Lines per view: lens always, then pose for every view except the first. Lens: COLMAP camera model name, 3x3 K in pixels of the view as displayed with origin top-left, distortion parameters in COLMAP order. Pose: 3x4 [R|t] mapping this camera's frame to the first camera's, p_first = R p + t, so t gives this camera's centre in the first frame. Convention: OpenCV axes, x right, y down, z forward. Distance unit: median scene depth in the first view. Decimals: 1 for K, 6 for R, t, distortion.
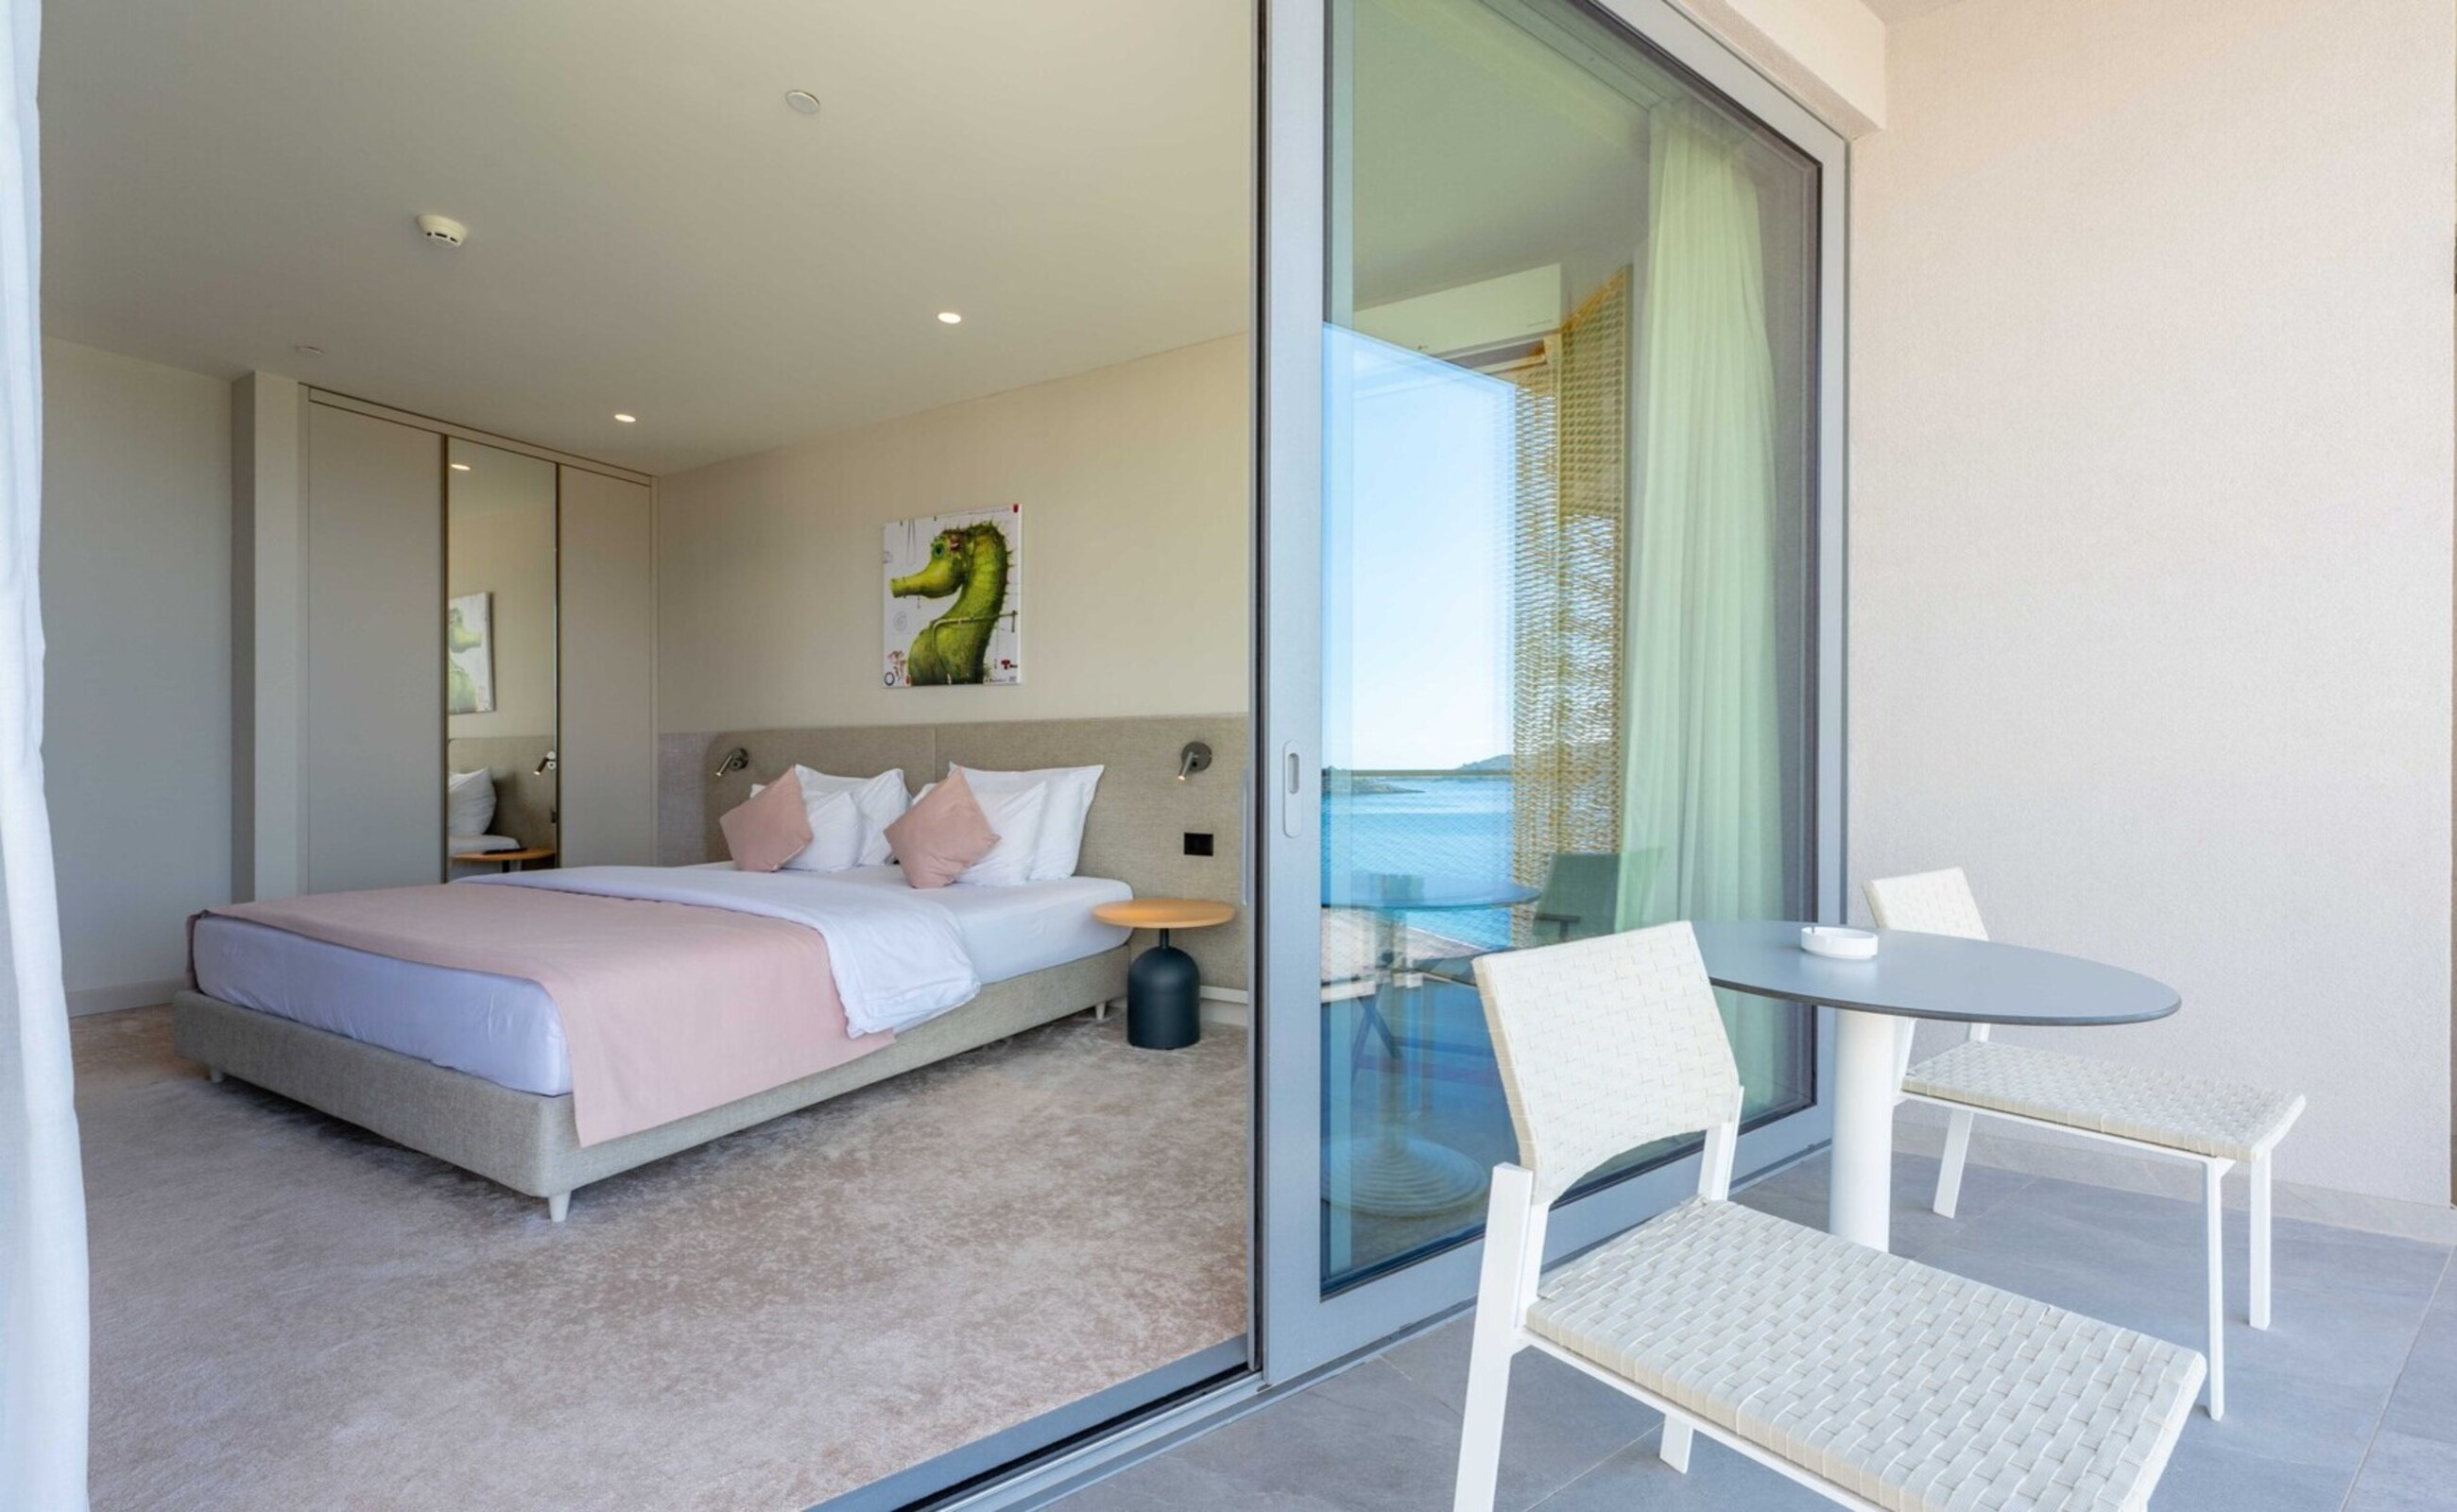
lens RADIAL K [[976.5, 0, 1229.3], [0, 976.5, 769.5], [0, 0, 1]] dist [-0.000658, 0.001330]
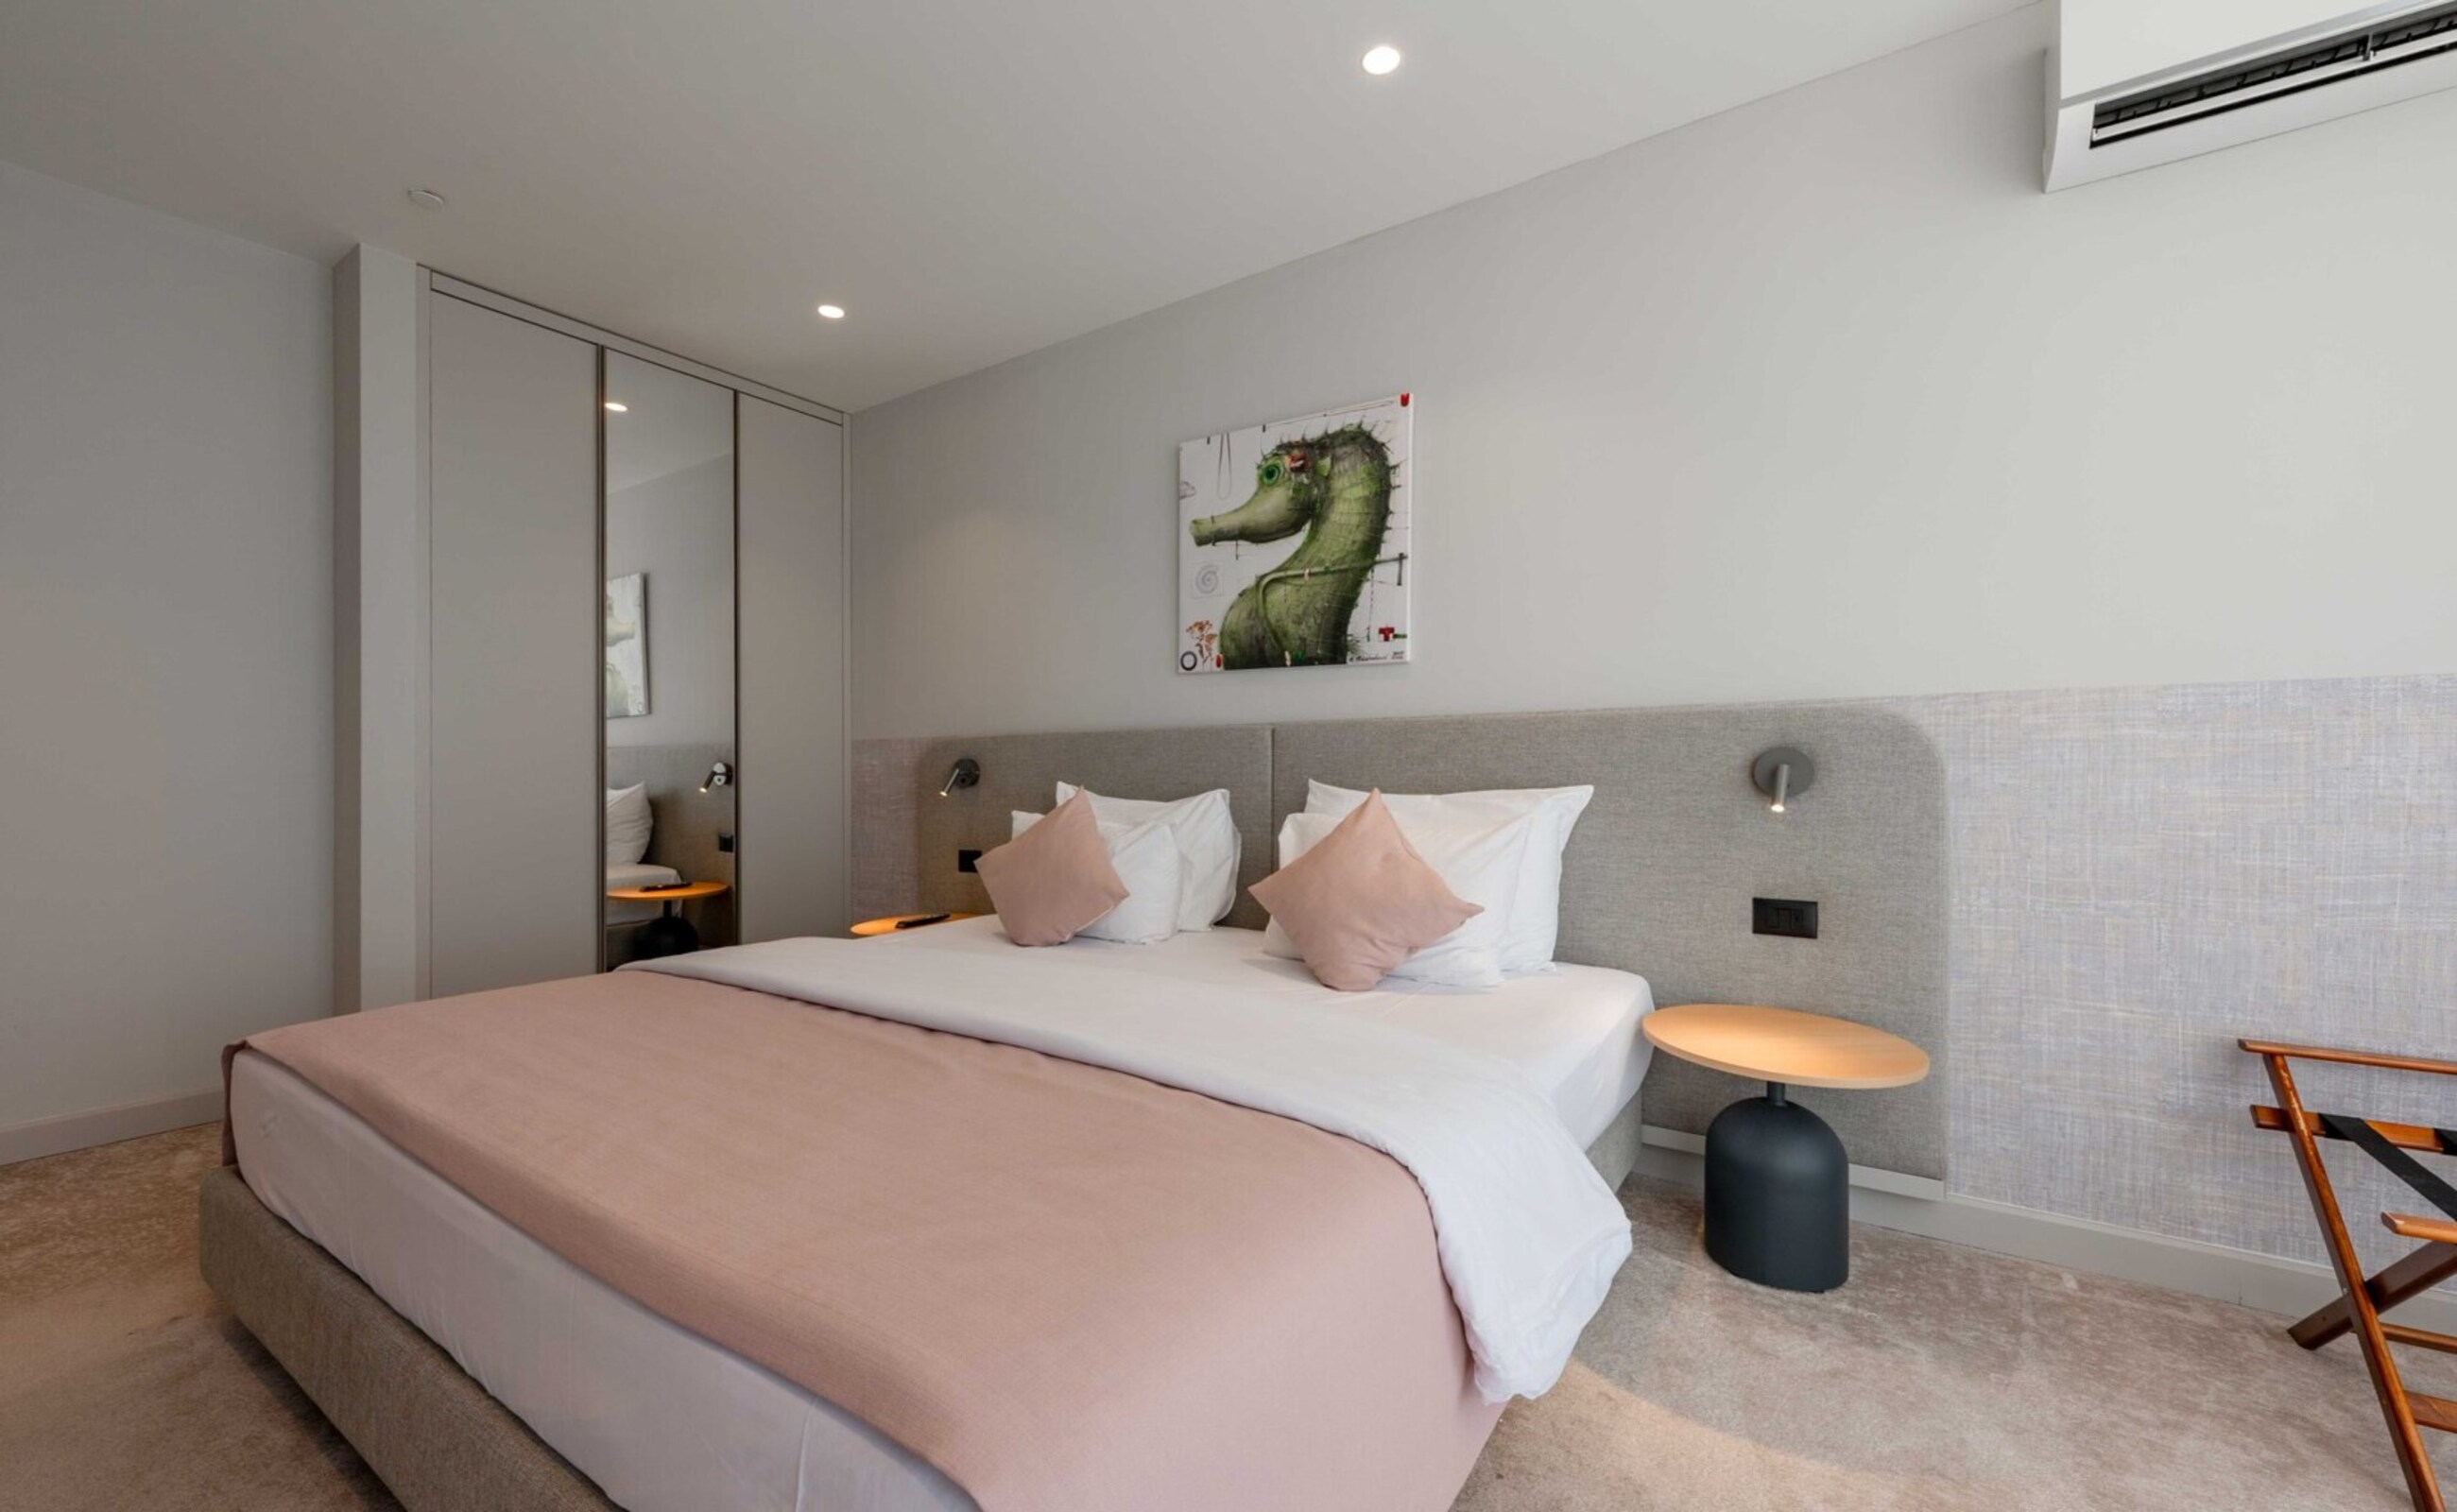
lens RADIAL K [[976.5, 0, 1231.2], [0, 976.5, 774.8], [0, 0, 1]] dist [-0.000658, 0.001330]
pose [[0.995975, -0.002098, -0.089603, -0.270813], [0.002021, 0.999998, -0.000952, -0.009969], [0.089605, 0.000767, 0.995977, 0.314734]]
